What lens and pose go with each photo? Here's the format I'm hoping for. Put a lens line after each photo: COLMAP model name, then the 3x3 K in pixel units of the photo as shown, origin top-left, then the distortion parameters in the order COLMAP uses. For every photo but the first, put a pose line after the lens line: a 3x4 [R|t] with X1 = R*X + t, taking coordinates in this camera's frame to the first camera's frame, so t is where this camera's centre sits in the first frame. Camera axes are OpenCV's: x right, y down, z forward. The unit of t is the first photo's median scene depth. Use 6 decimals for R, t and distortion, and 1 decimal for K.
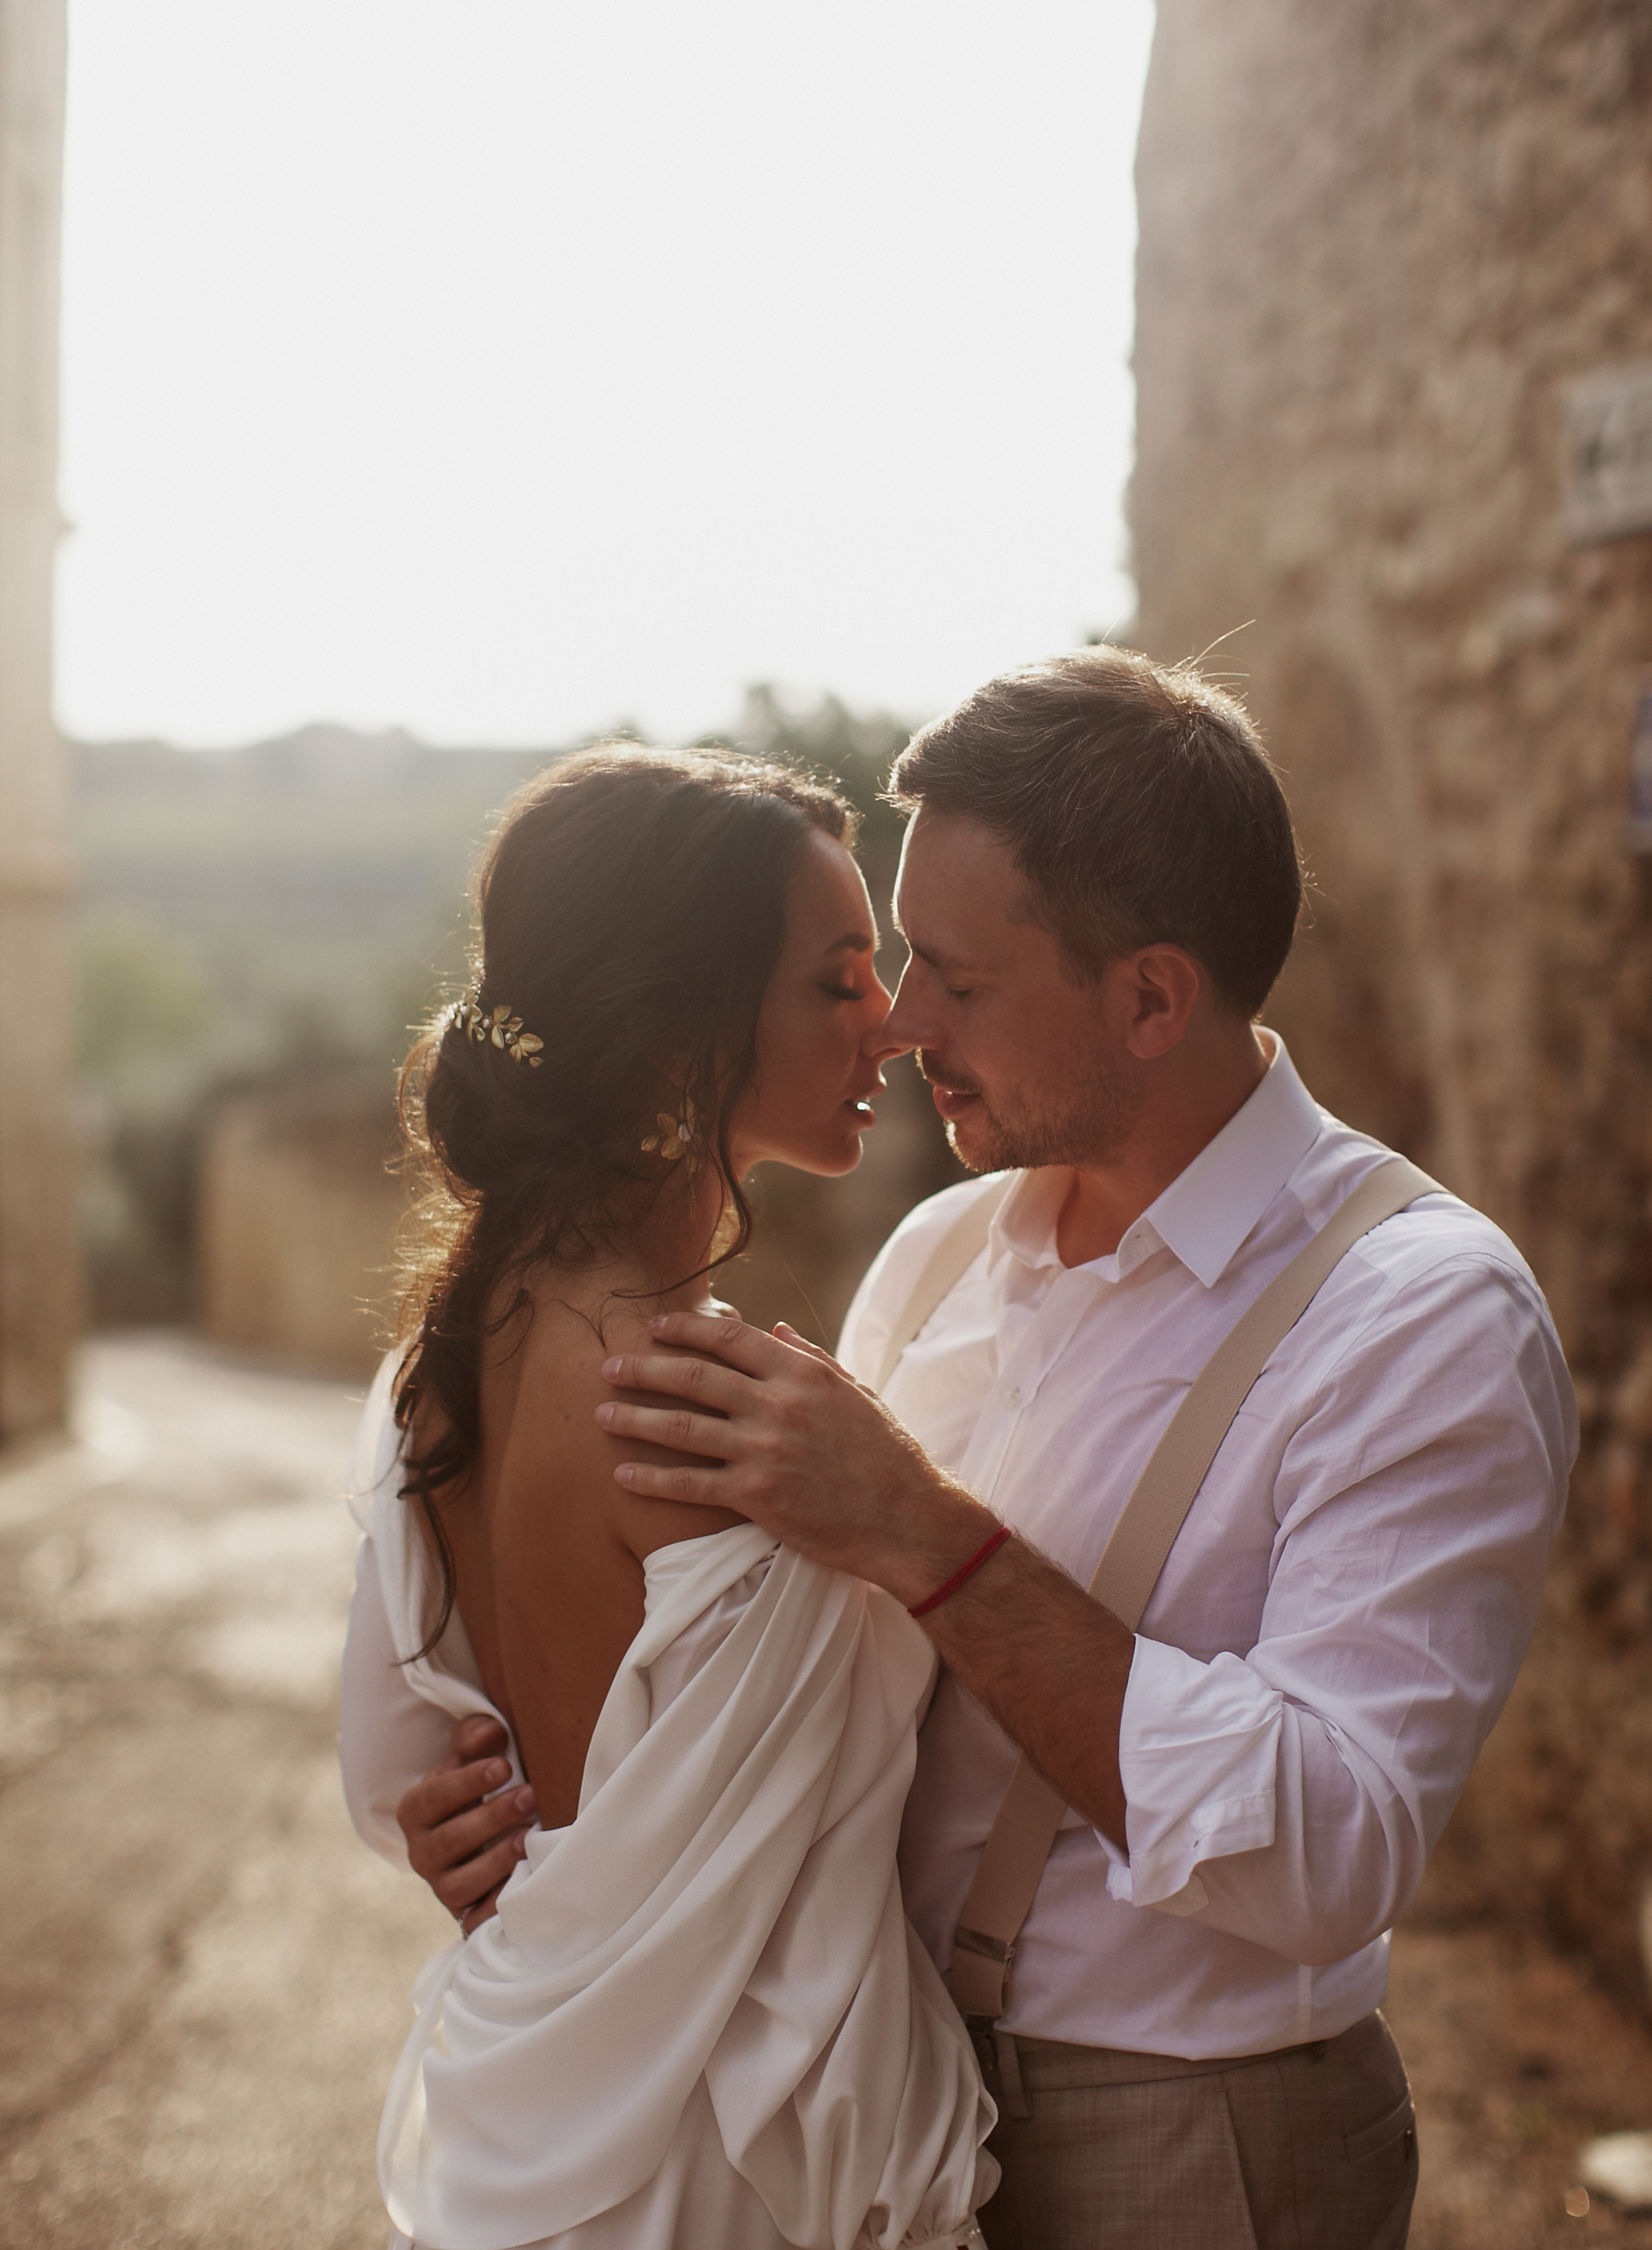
lens RADIAL K [[4564.9, 0, 824.2], [0, 4564.9, 1140.9], [0, 0, 1]] dist [0.002227, 0.000000]
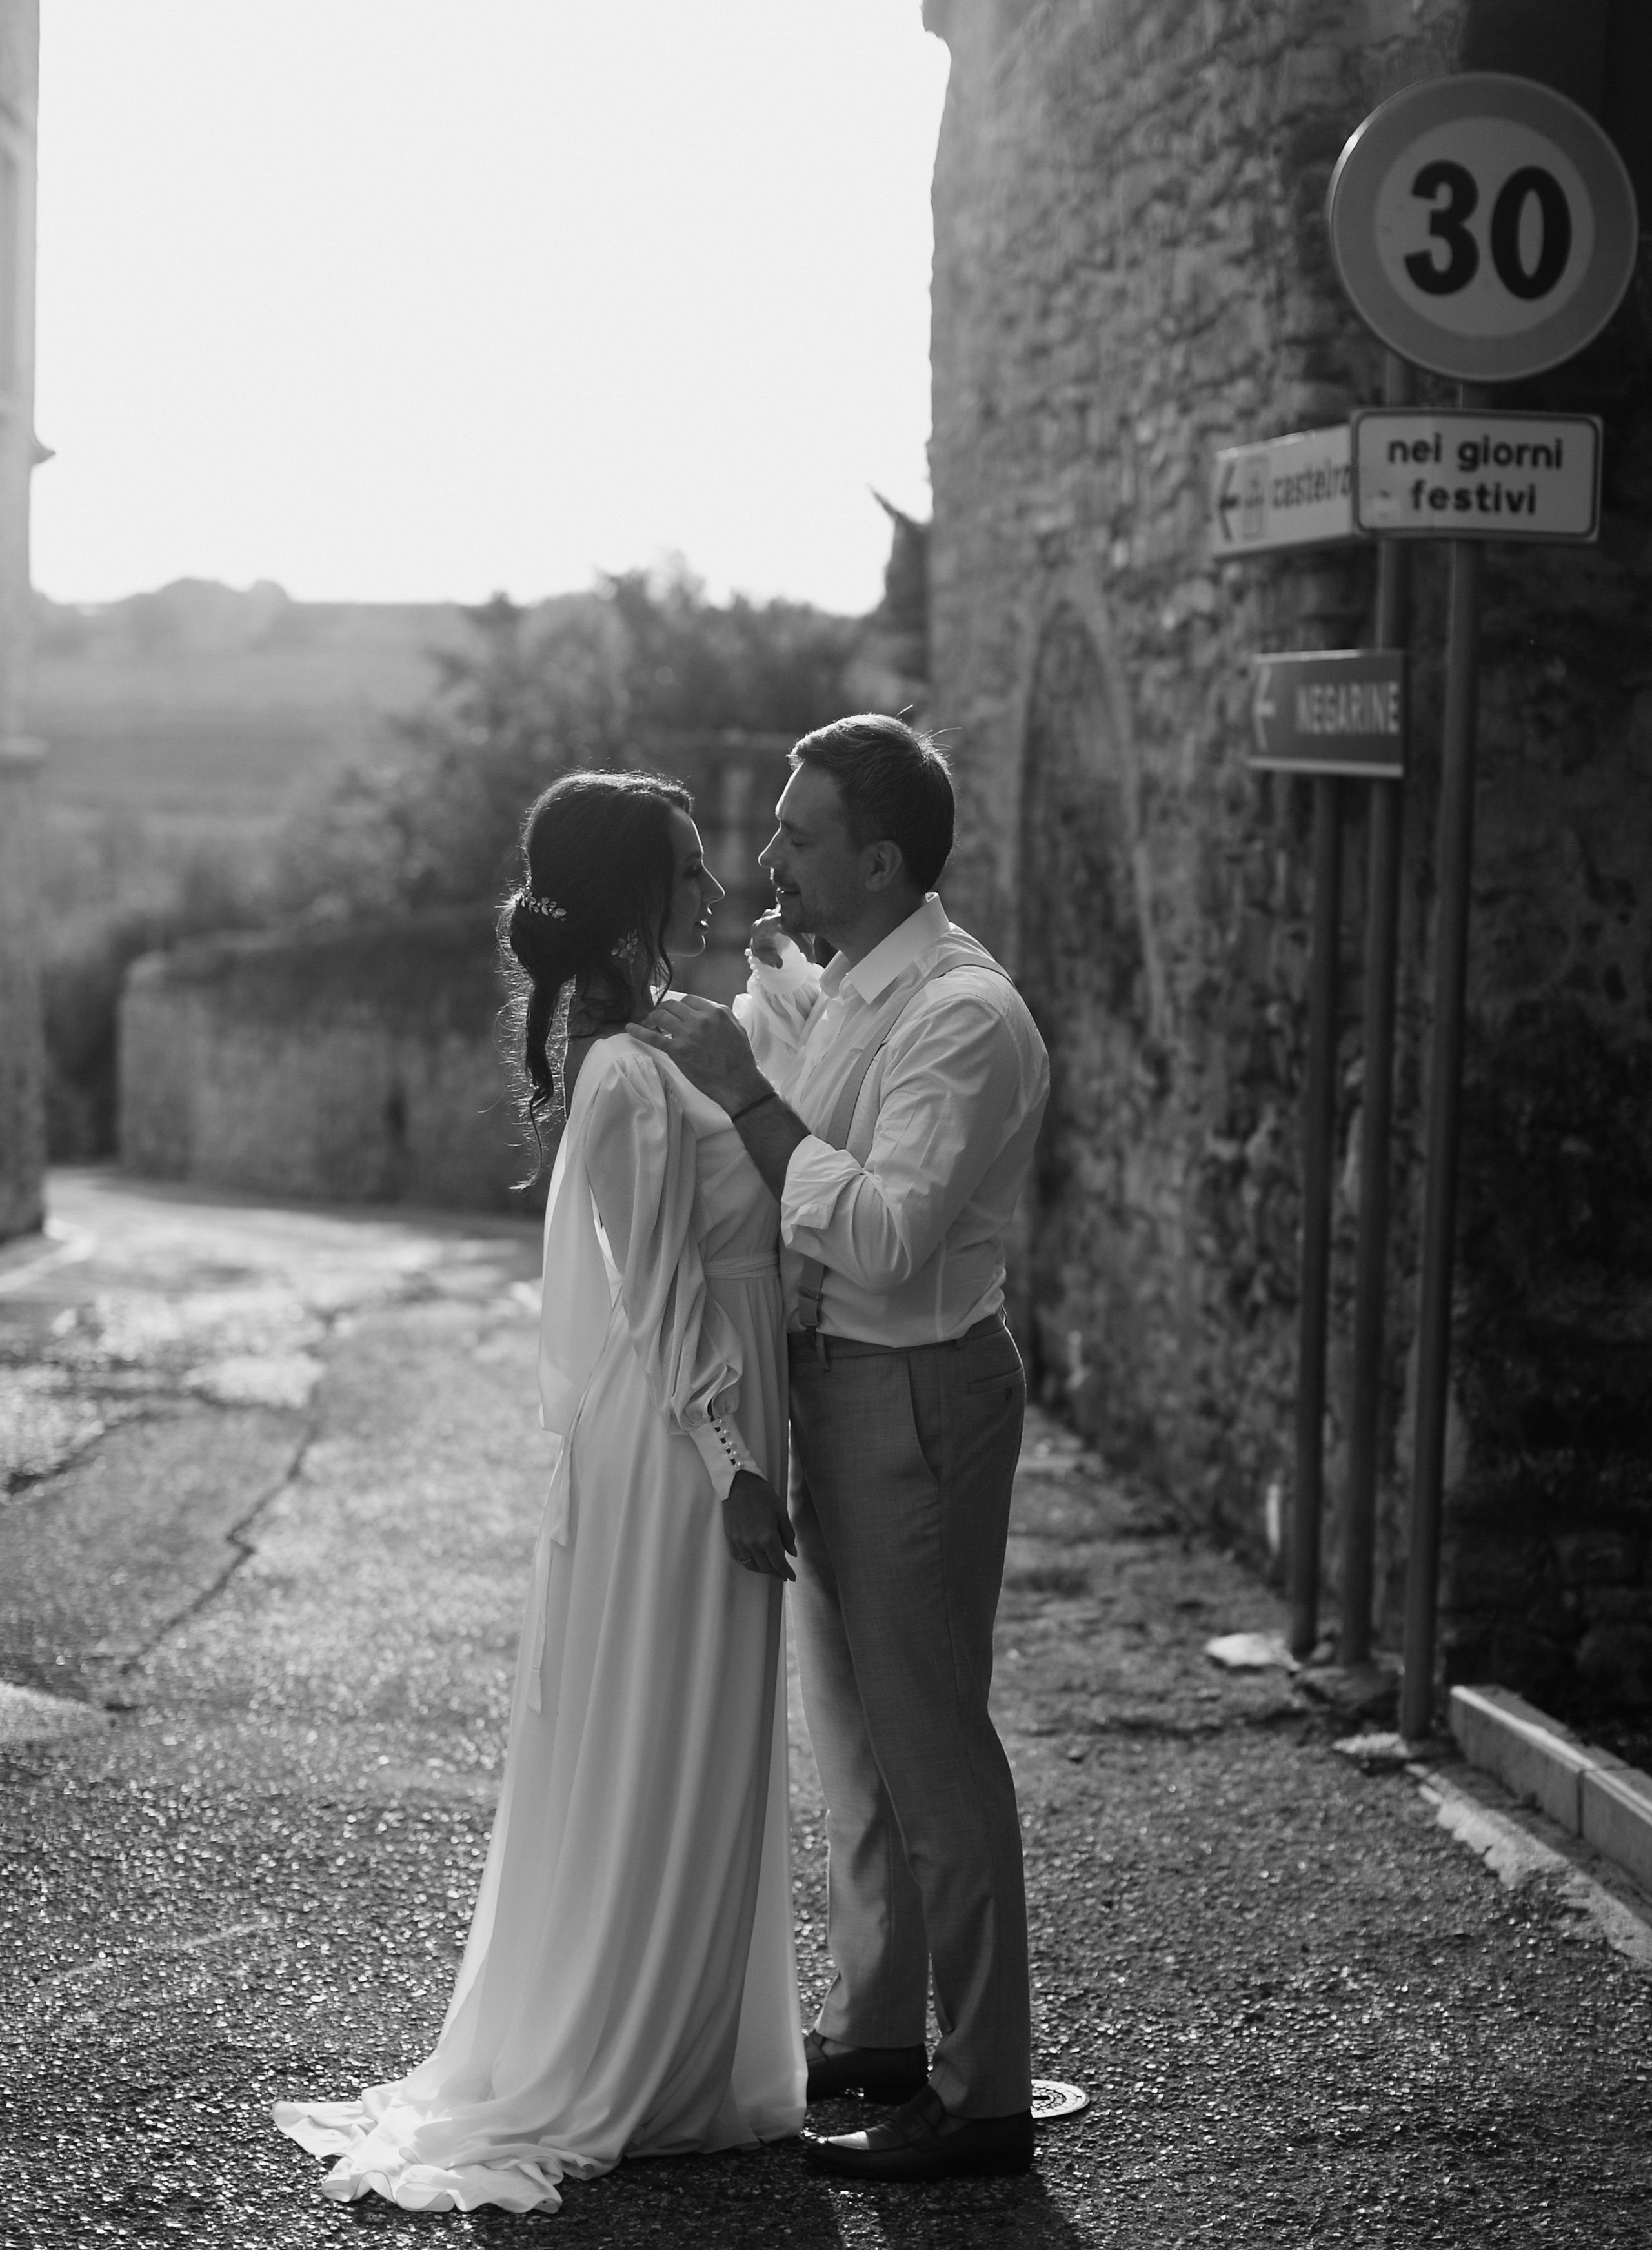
lens RADIAL K [[4123.4, 0, 825.3], [0, 4123.4, 1122.8], [0, 0, 1]] dist [-0.056139, 0.000000]
pose [[0.999329, 0.000199, 0.036631, -0.007146], [-0.001334, 0.999520, 0.030943, 0.007179], [-0.036608, -0.030971, 0.998850, -0.261892]]
